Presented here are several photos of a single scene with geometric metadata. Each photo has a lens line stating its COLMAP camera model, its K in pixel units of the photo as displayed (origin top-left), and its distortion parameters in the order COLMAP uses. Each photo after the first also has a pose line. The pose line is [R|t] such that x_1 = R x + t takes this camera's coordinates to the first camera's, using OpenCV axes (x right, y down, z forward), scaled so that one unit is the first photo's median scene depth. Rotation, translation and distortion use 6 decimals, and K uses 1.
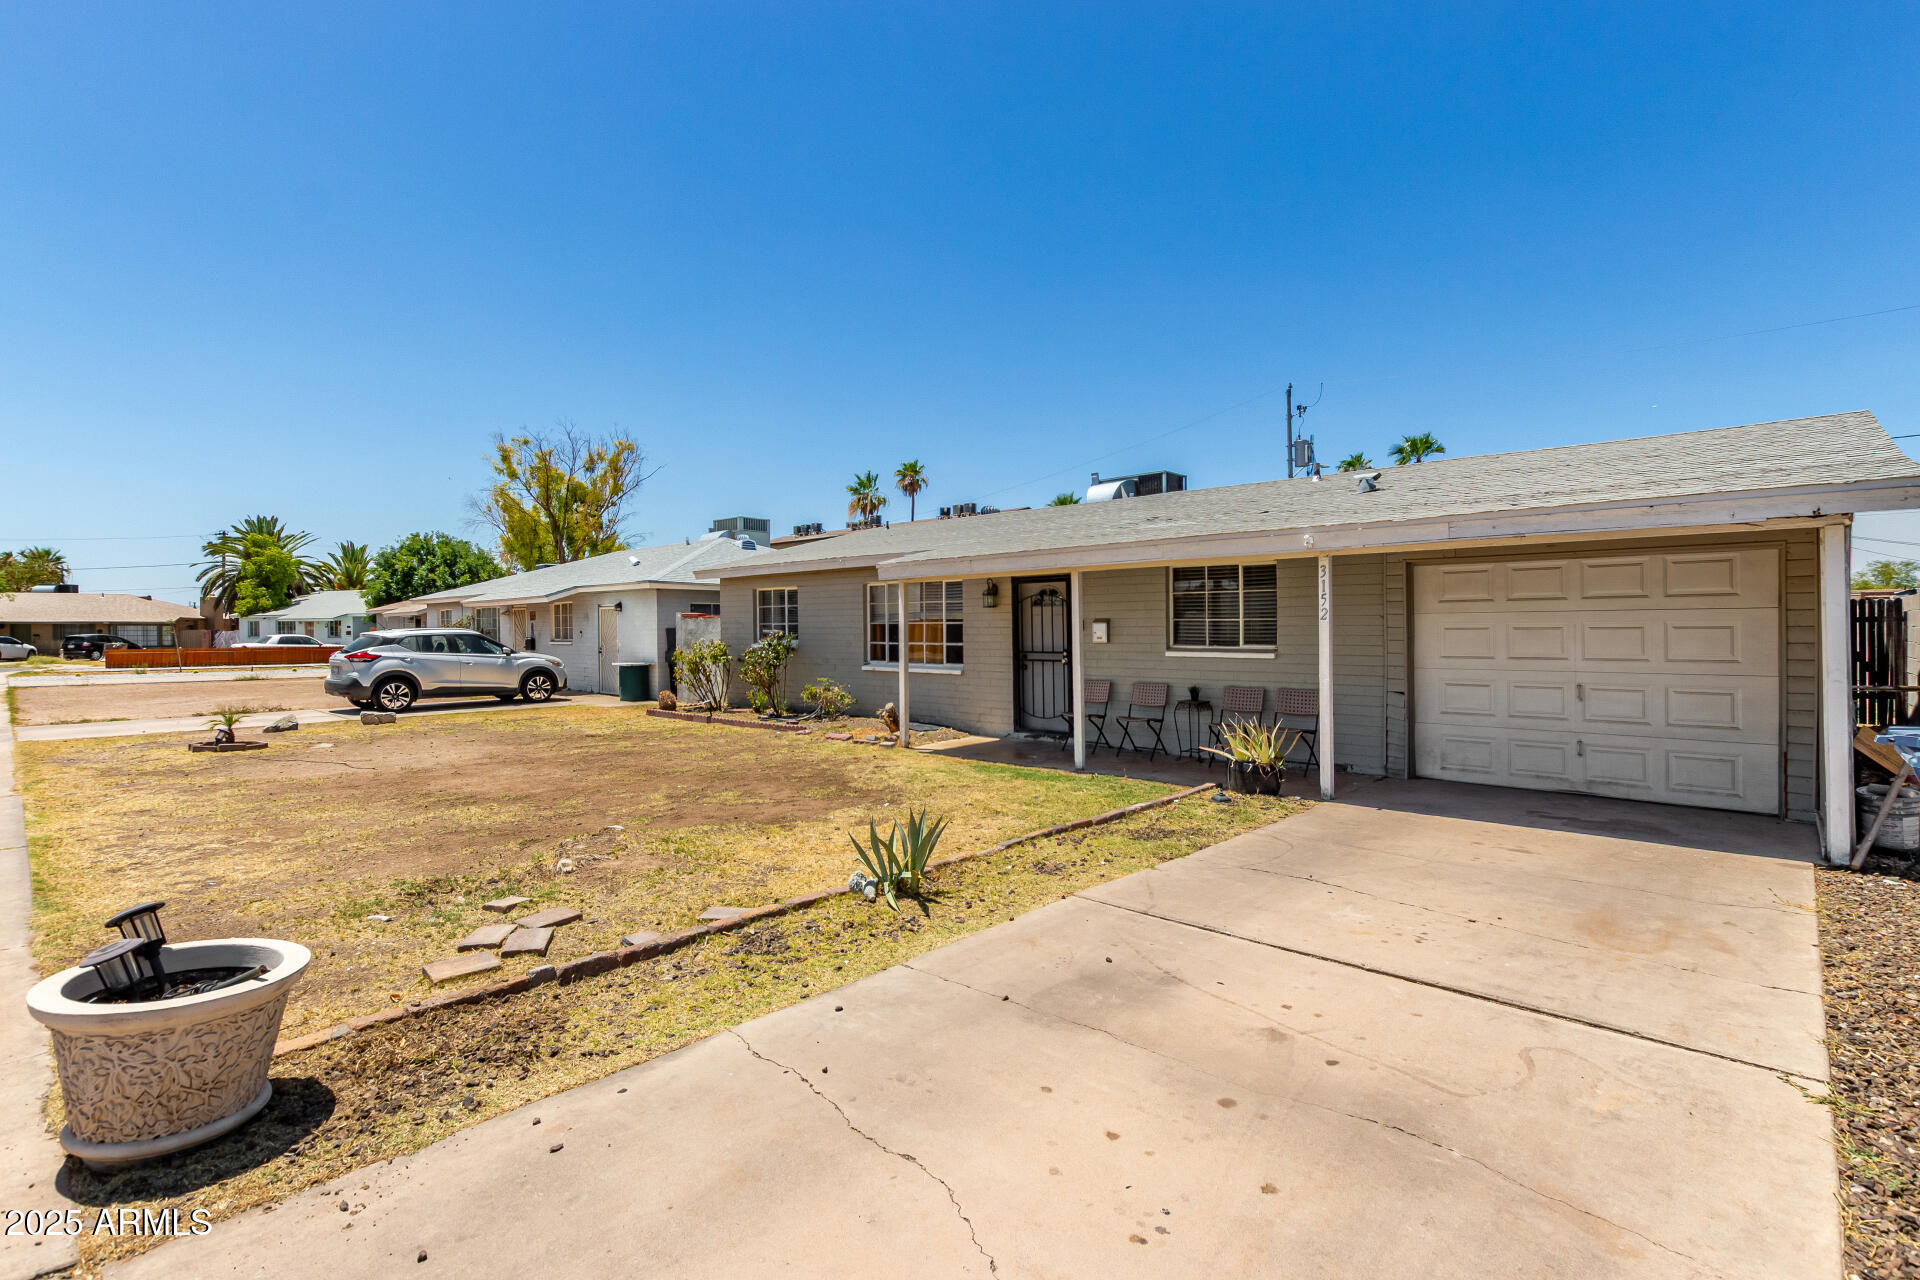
lens RADIAL K [[901.0, 0, 974.8], [0, 901.0, 624.2], [0, 0, 1]] dist [0.004809, 0.000429]
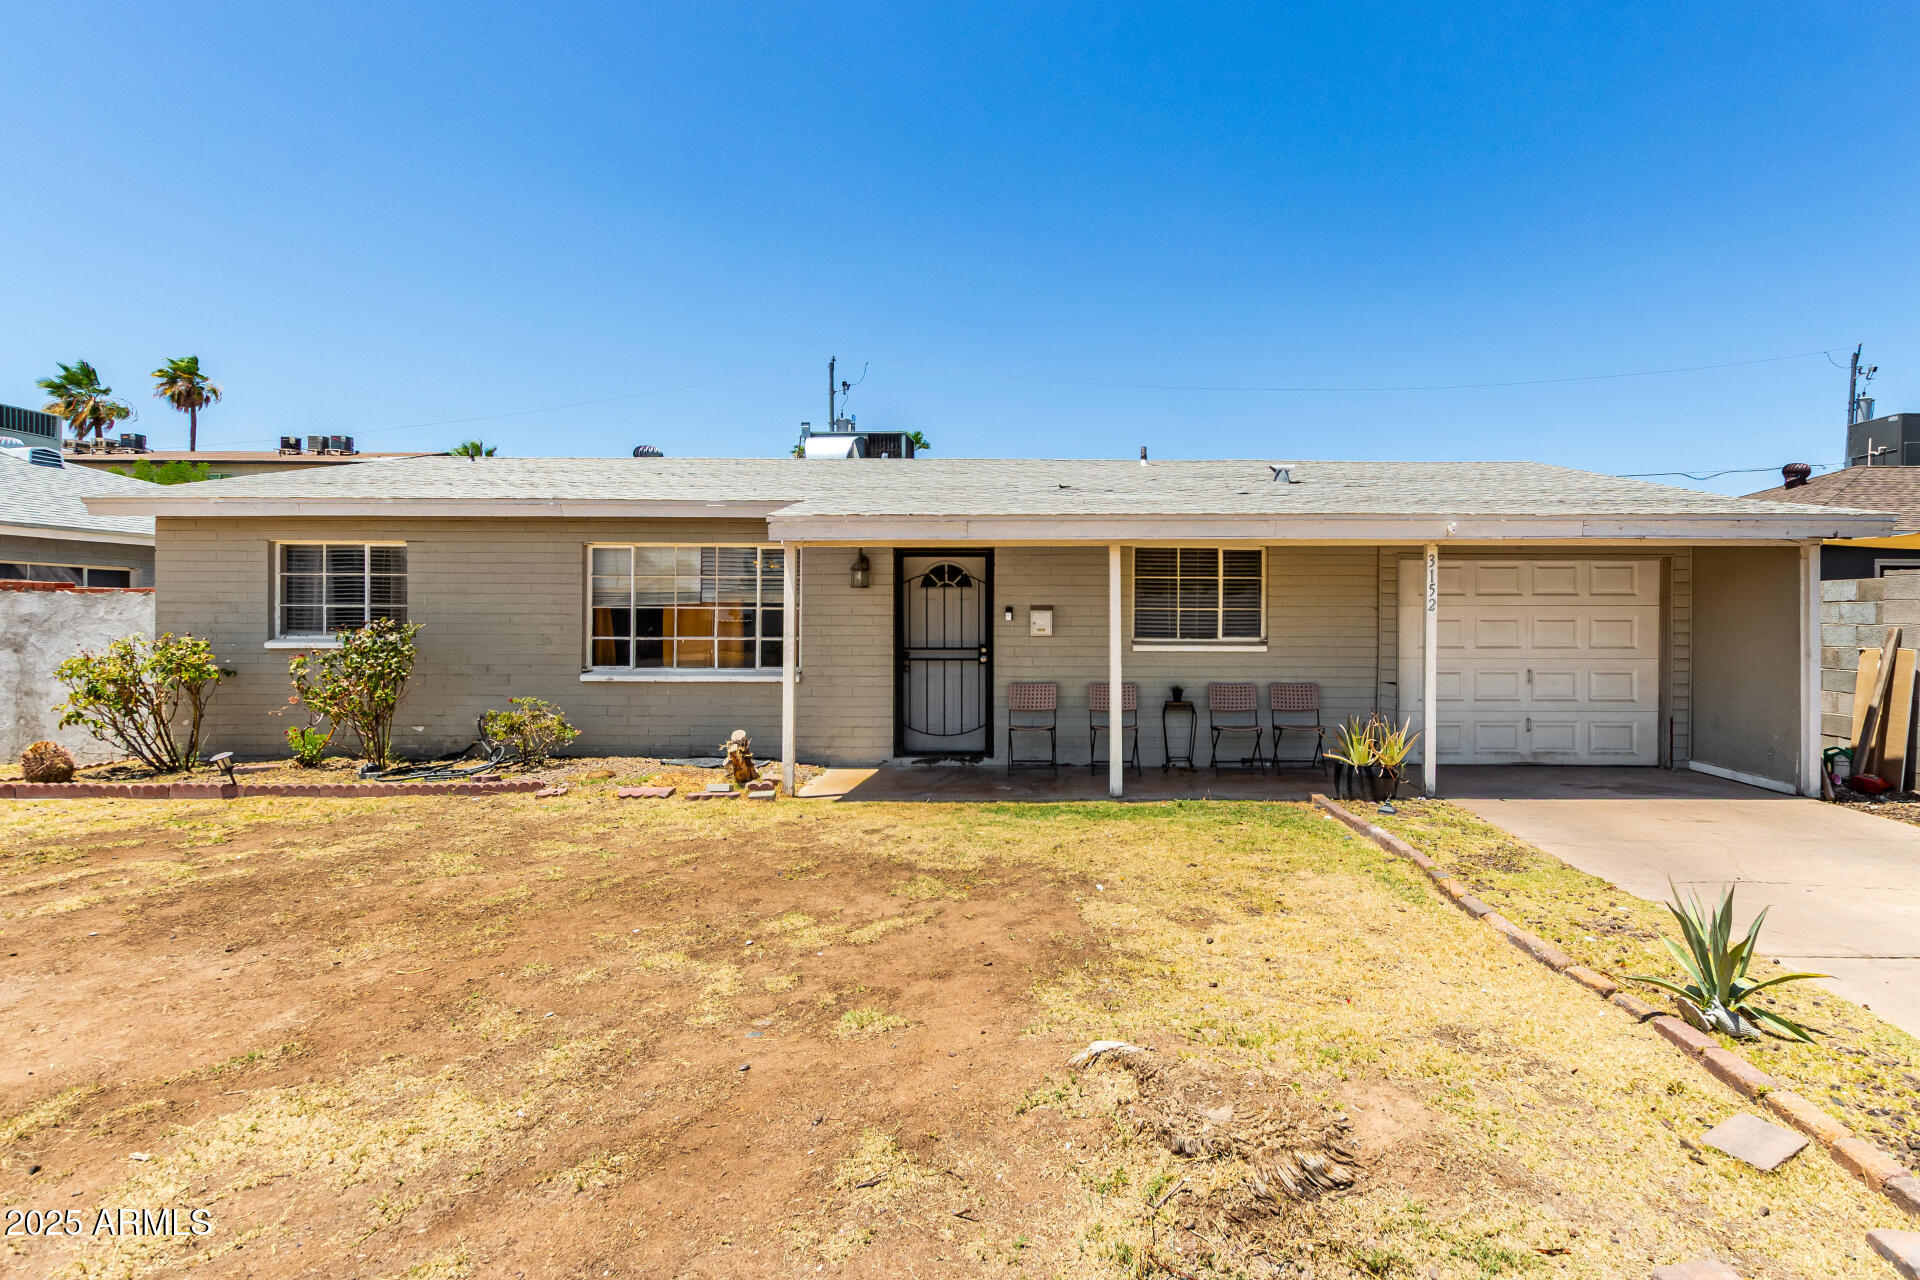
lens RADIAL K [[939.2, 0, 990.4], [0, 939.2, 609.3], [0, 0, 1]] dist [0.004416, 0.000259]
pose [[0.729585, 0.012288, 0.683779, -0.467443], [-0.009364, 0.999924, -0.007978, 0.004105], [-0.683826, -0.000582, 0.729645, 0.423618]]
